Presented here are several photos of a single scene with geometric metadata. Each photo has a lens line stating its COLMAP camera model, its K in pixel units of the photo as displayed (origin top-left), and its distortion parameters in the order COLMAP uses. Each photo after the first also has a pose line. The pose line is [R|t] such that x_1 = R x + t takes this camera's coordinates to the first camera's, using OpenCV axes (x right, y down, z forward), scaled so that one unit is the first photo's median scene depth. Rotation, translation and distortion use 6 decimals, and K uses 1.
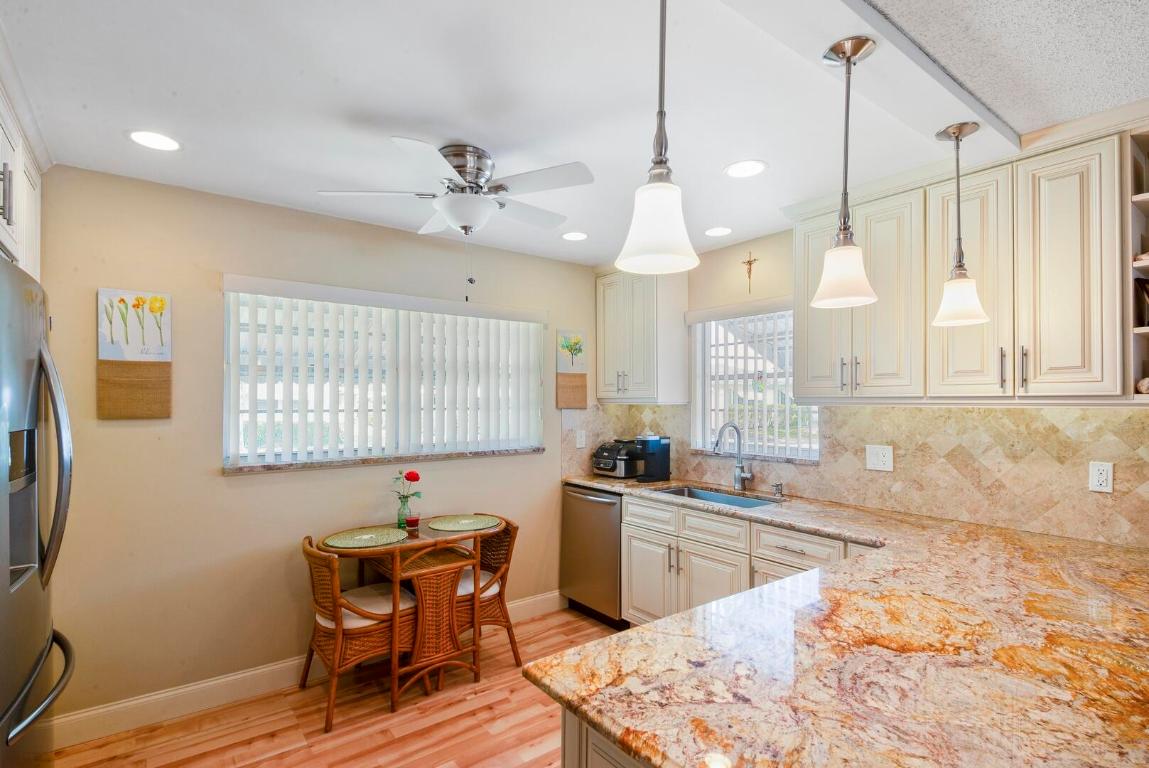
lens RADIAL K [[565.8, 0, 573.9], [0, 565.8, 397.5], [0, 0, 1]] dist [0.015439, -0.013406]
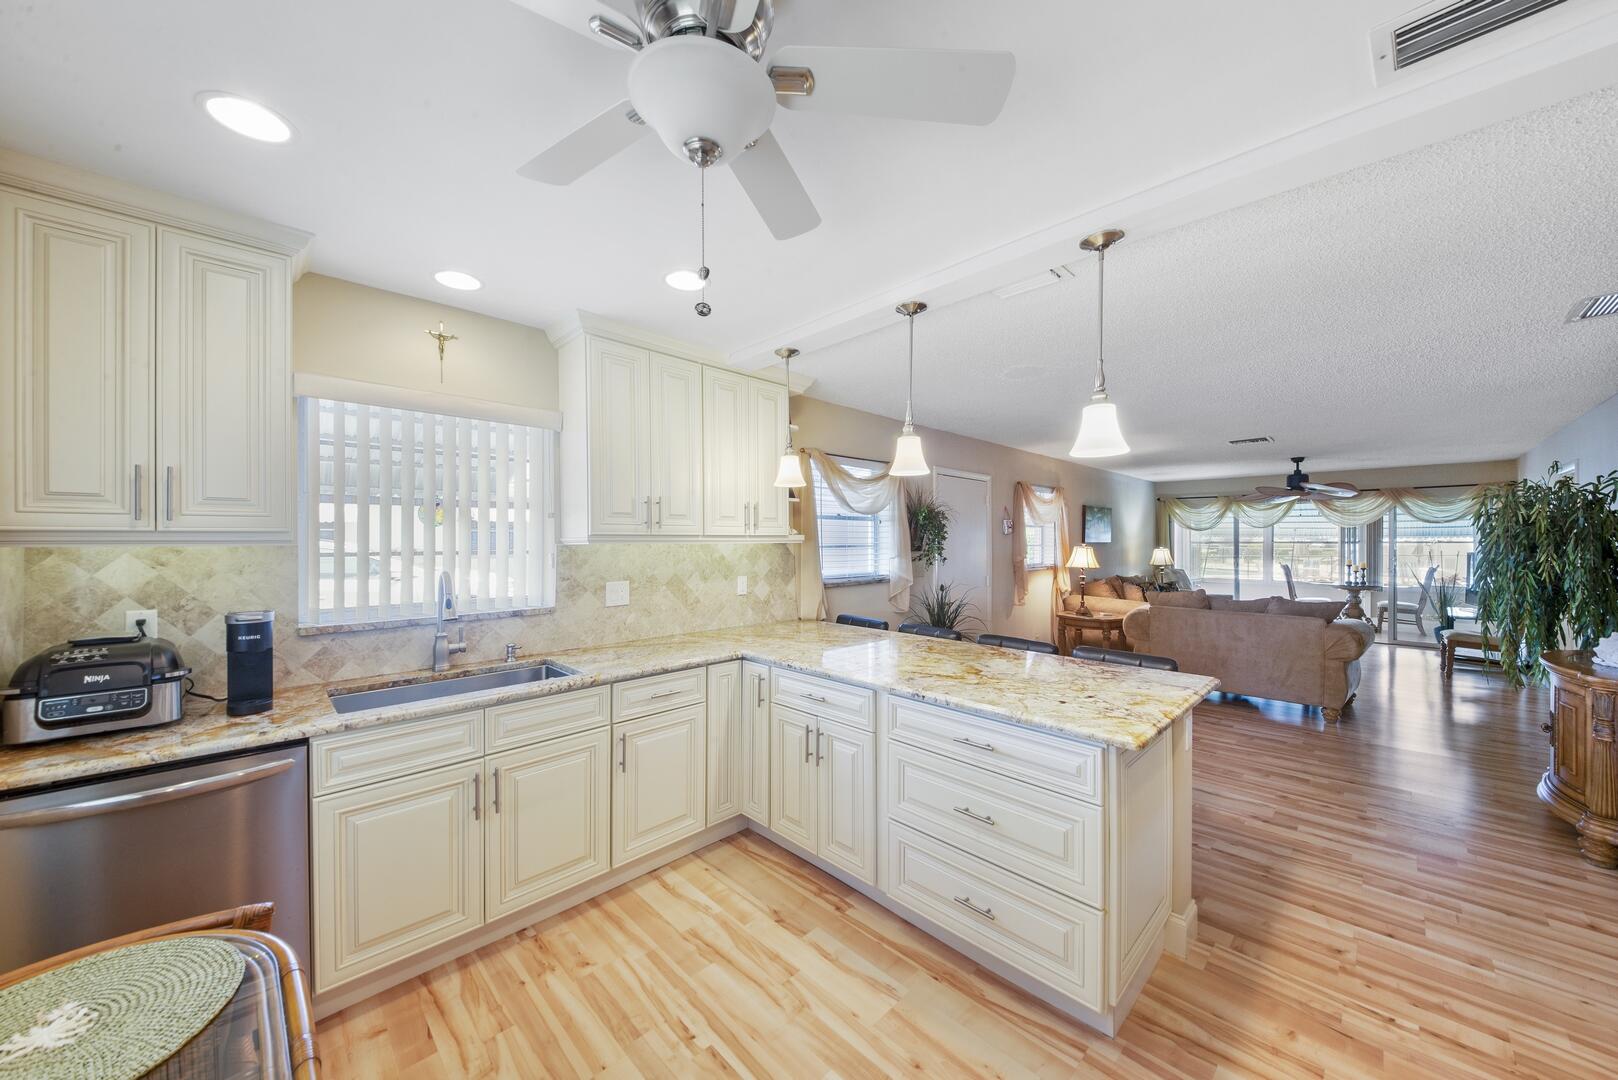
lens RADIAL K [[568.2, 0, 811.1], [0, 568.2, 538.9], [0, 0, 1]] dist [0.004292, -0.005578]
pose [[-0.120388, 0.000324, 0.992727, -0.623299], [-0.004558, 0.999989, -0.000879, 0.007310], [-0.992716, -0.004631, -0.120385, 0.920697]]
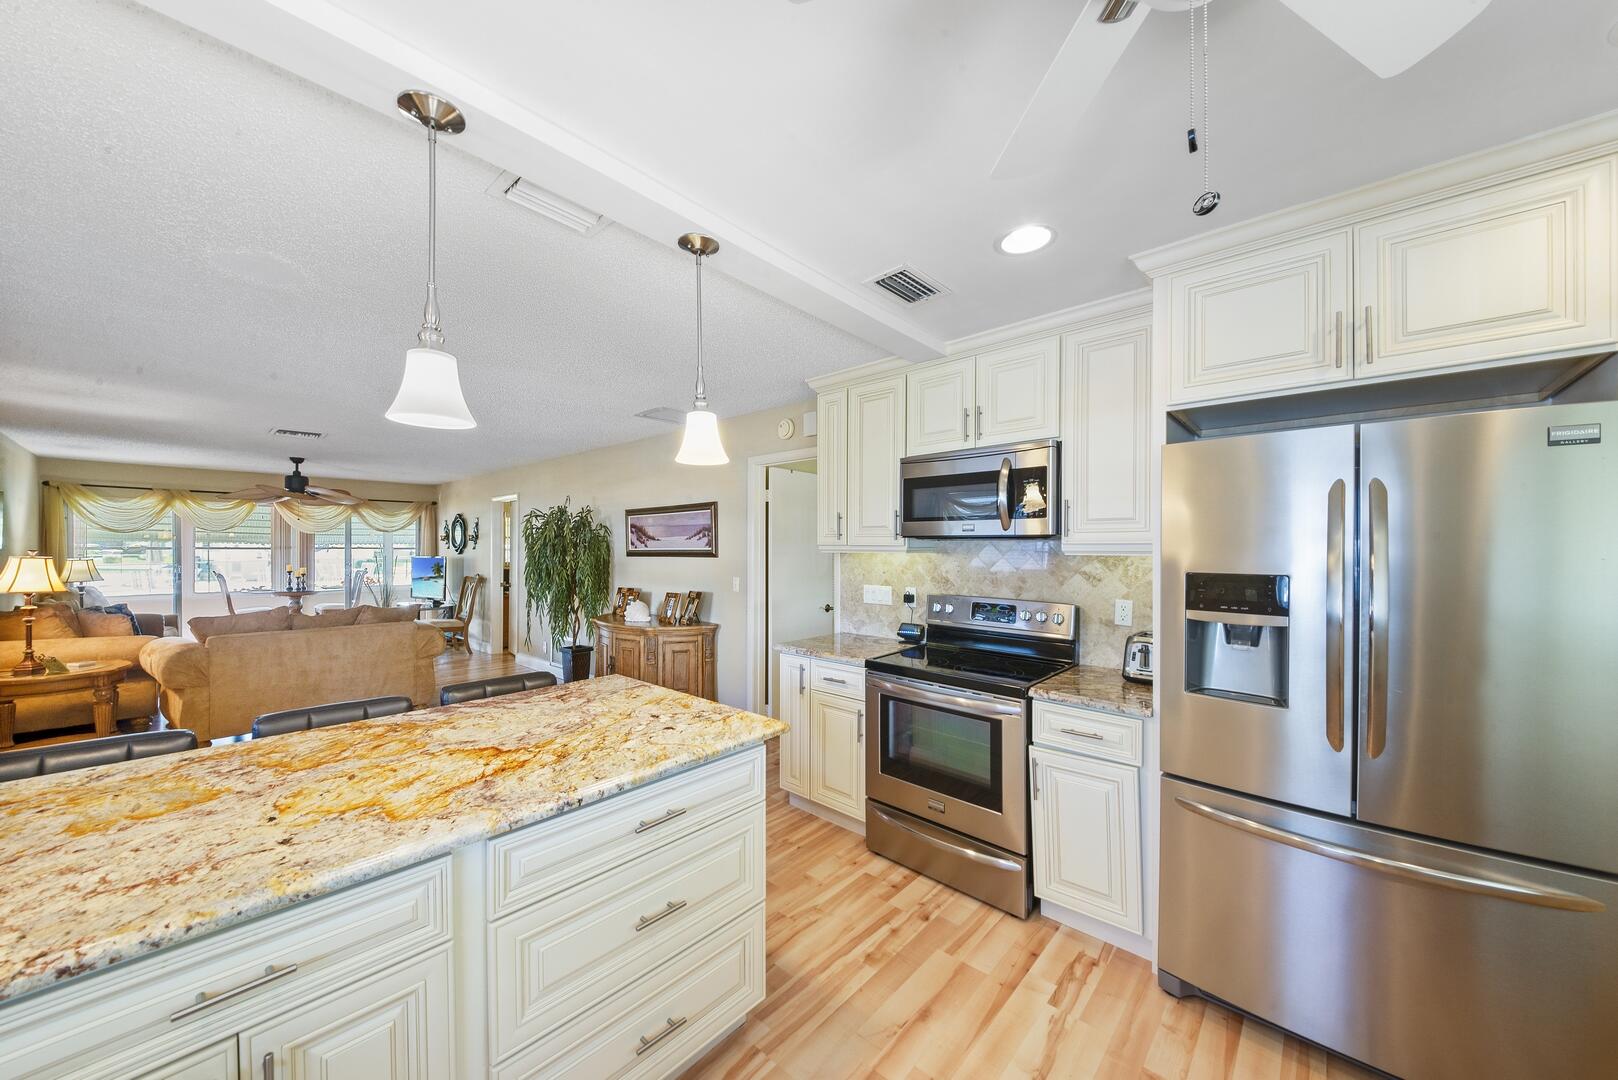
lens RADIAL K [[568.2, 0, 803.1], [0, 568.2, 545.0], [0, 0, 1]] dist [0.004292, -0.005578]
pose [[-0.984435, -0.005568, -0.175659, 0.067669], [-0.003991, 0.999949, -0.009329, 0.008927], [0.175702, -0.008483, -0.984407, 1.201676]]
